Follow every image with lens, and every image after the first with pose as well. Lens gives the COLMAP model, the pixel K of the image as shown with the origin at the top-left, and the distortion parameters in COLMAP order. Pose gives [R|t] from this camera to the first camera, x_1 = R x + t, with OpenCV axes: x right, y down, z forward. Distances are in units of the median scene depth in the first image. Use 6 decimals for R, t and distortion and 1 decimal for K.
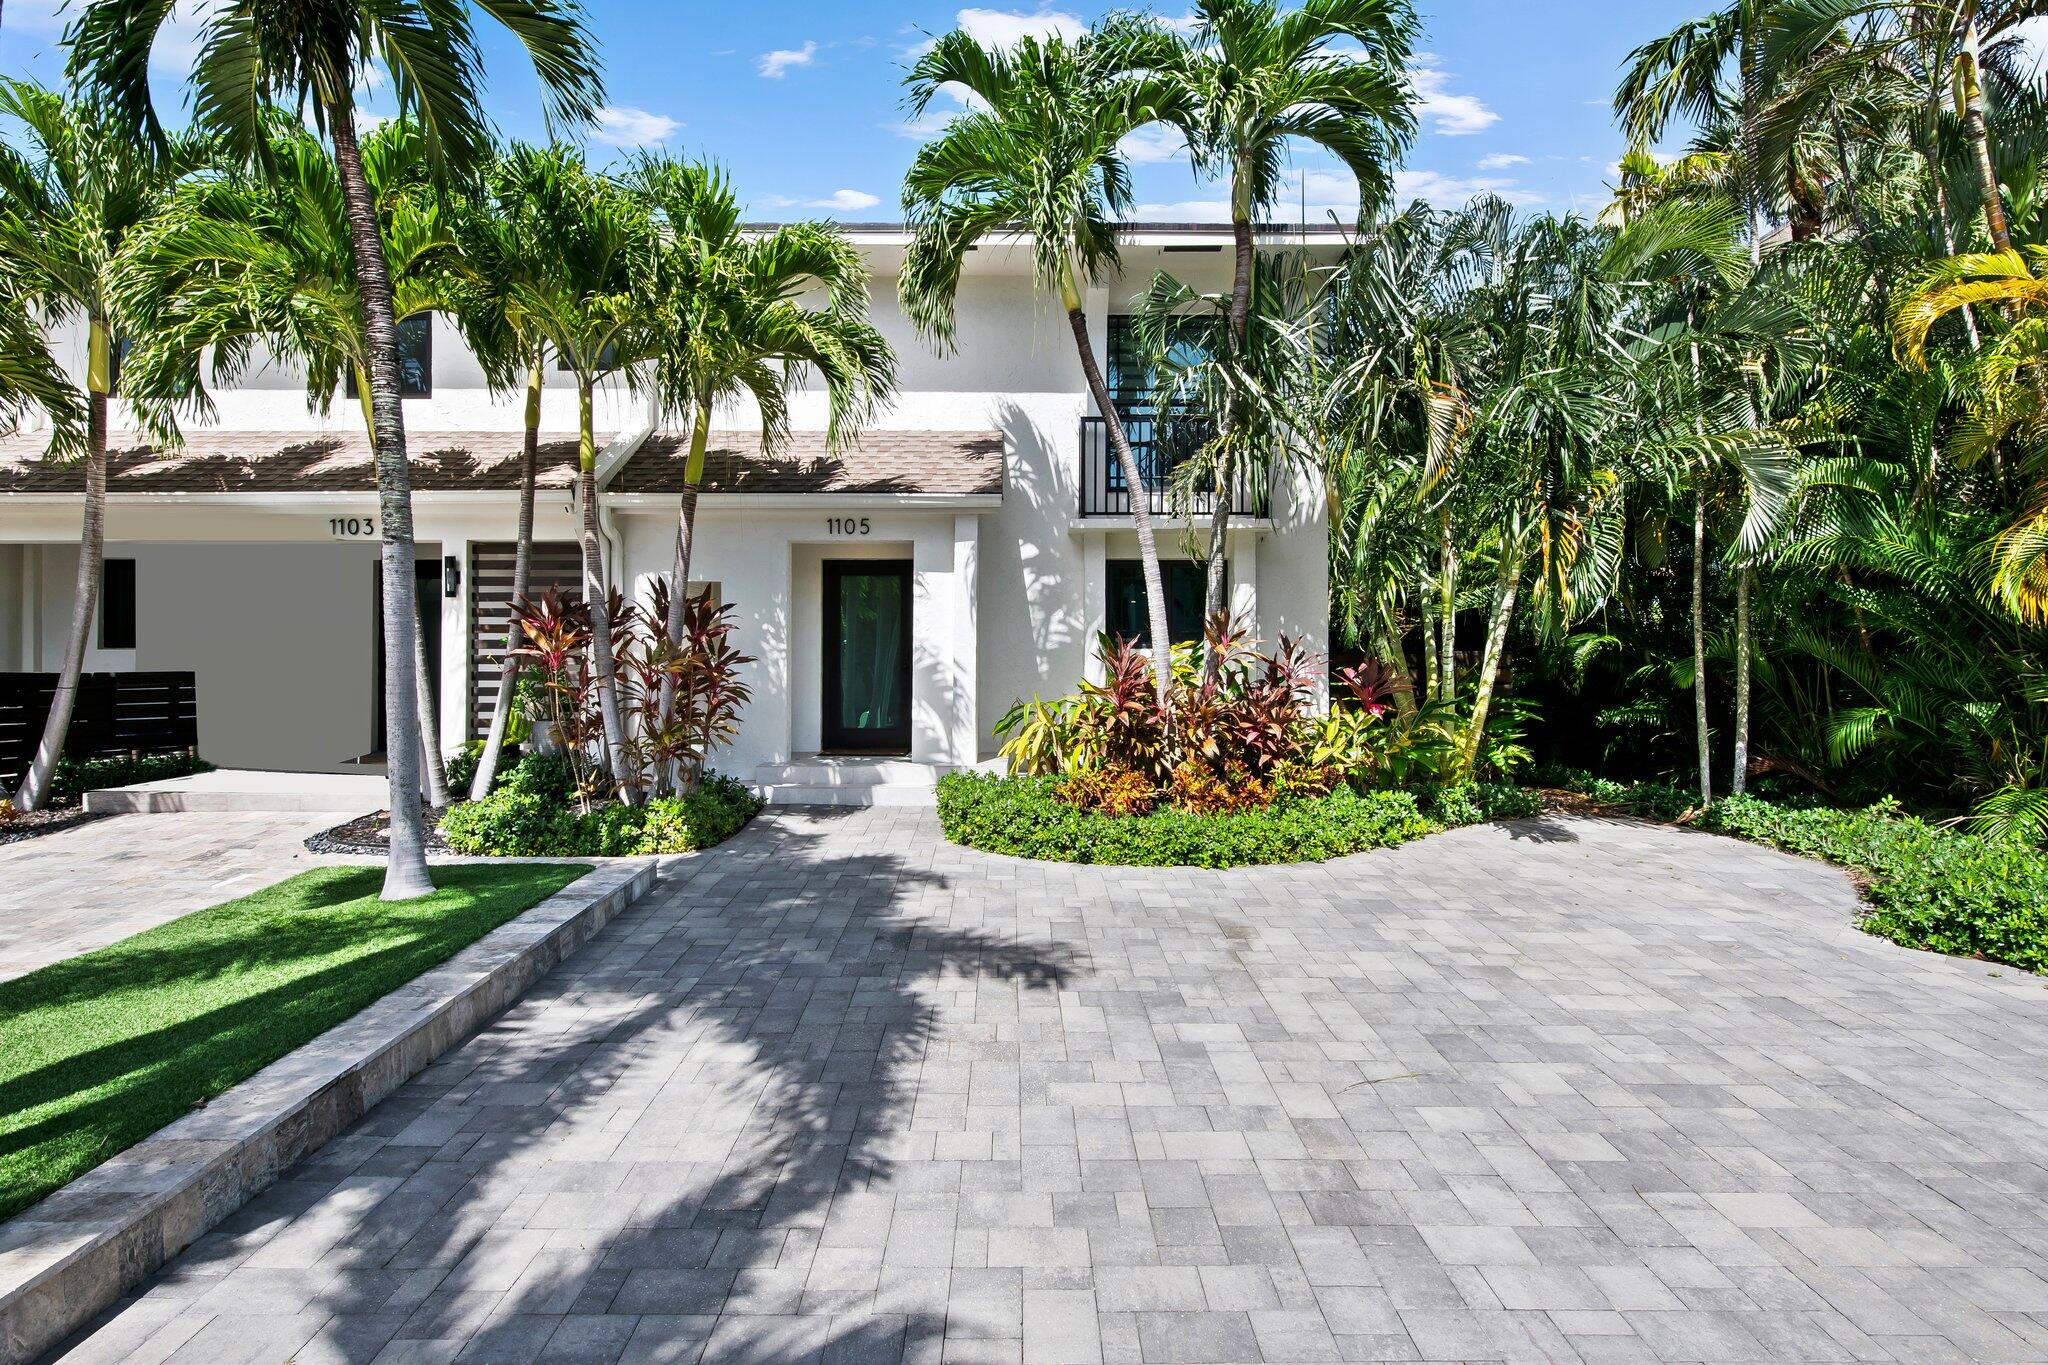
lens RADIAL K [[1088.6, 0, 1024.0], [0, 1088.6, 682.5], [0, 0, 1]] dist [0.018697, -0.011656]
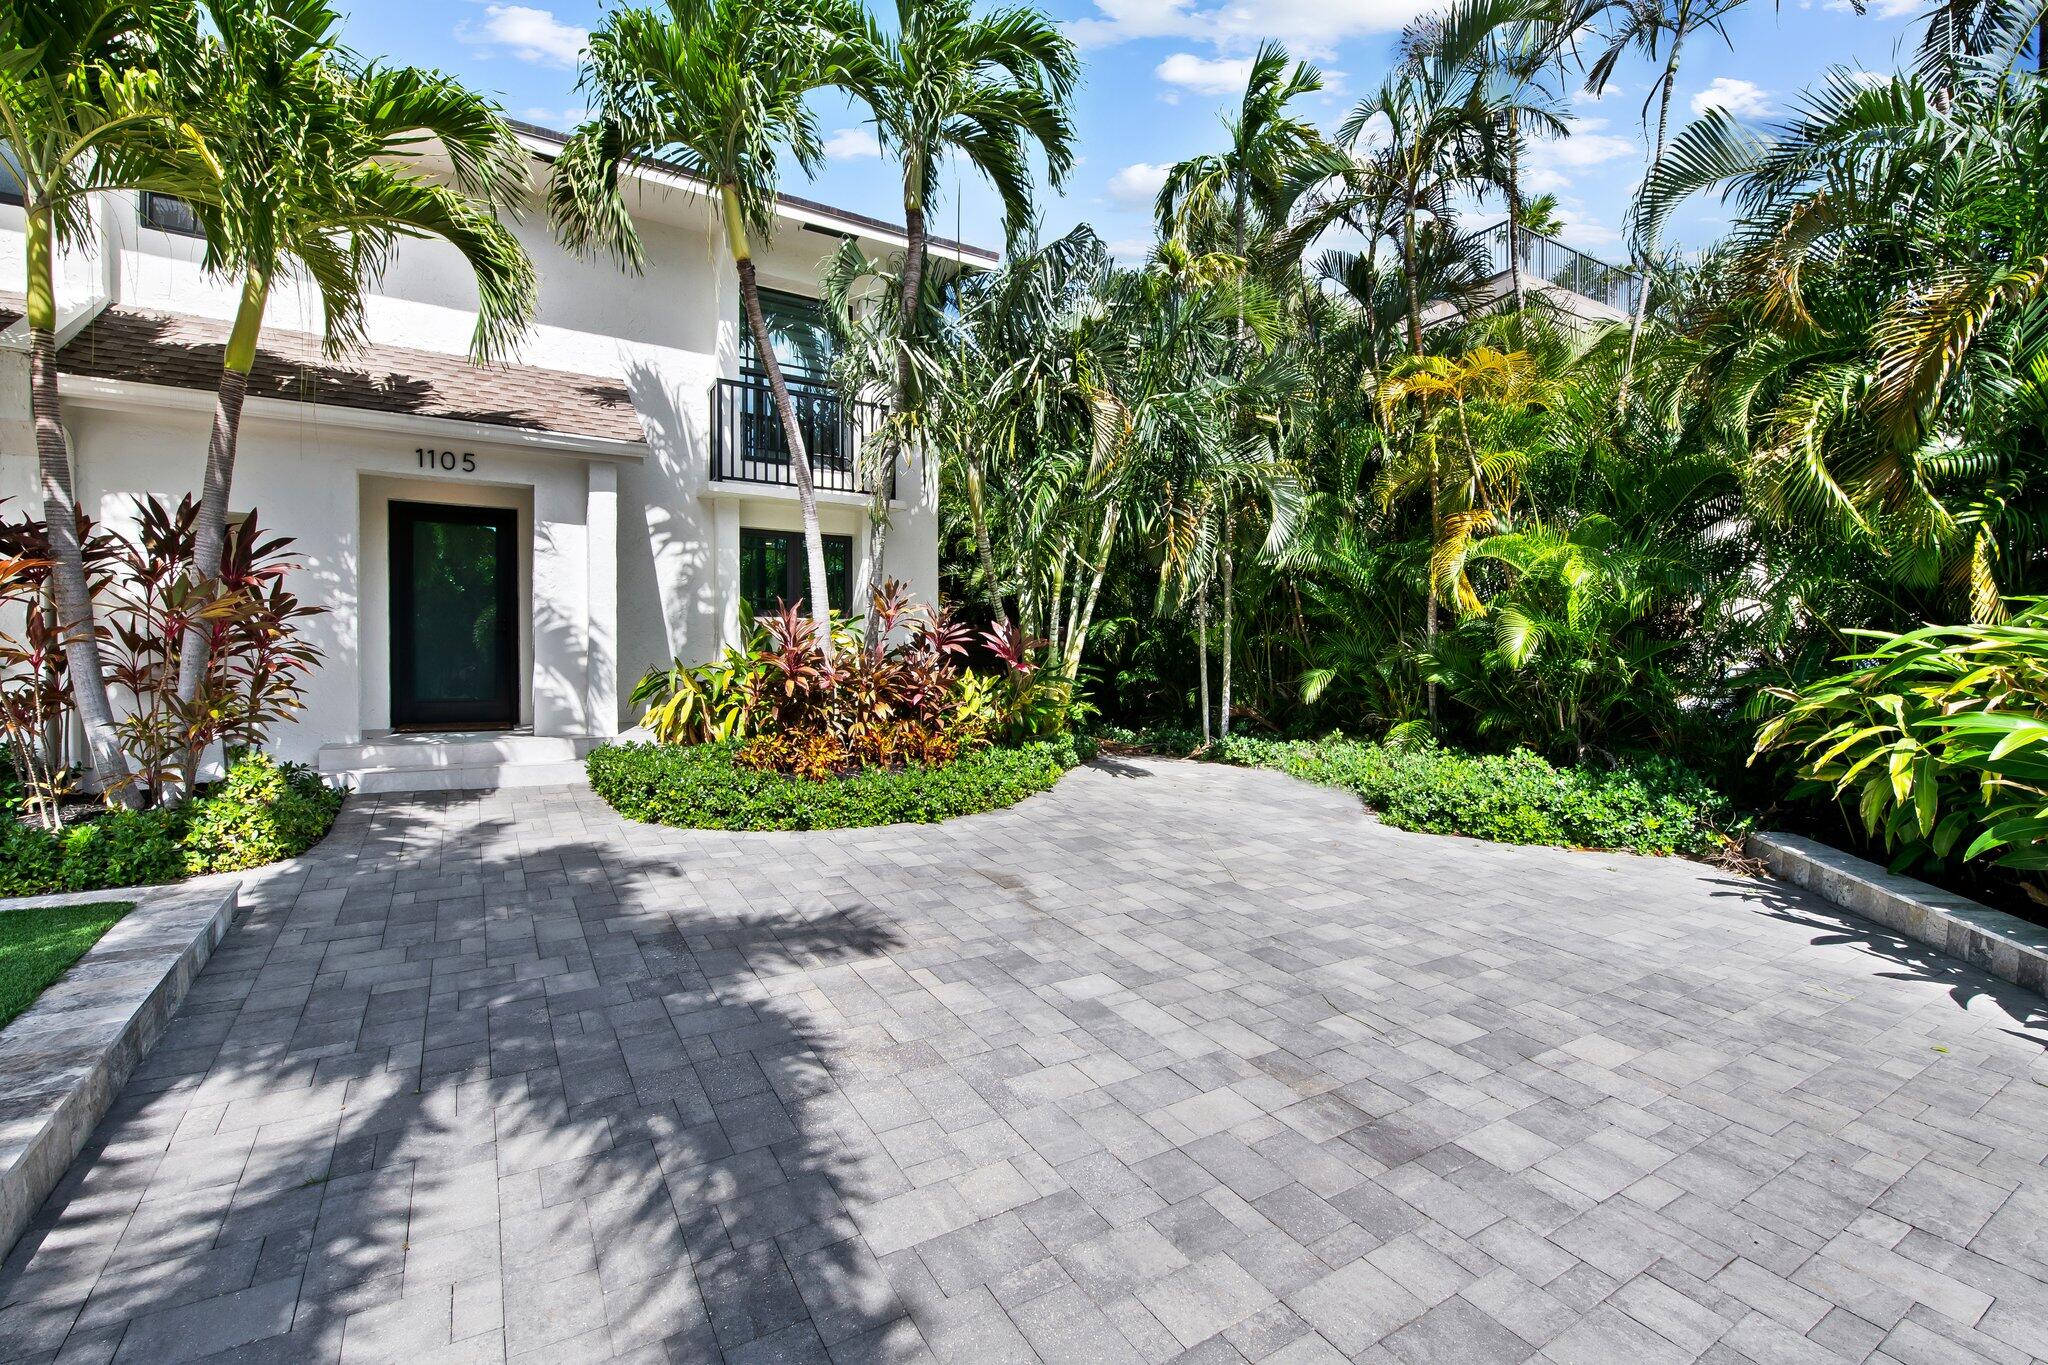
lens RADIAL K [[902.9, 0, 1024.0], [0, 902.9, 682.5], [0, 0, 1]] dist [0.002352, -0.000157]
pose [[0.851573, -0.010011, 0.524141, -0.188130], [-0.001480, 0.999768, 0.021500, 0.016630], [-0.524235, -0.019085, 0.851360, 0.207756]]
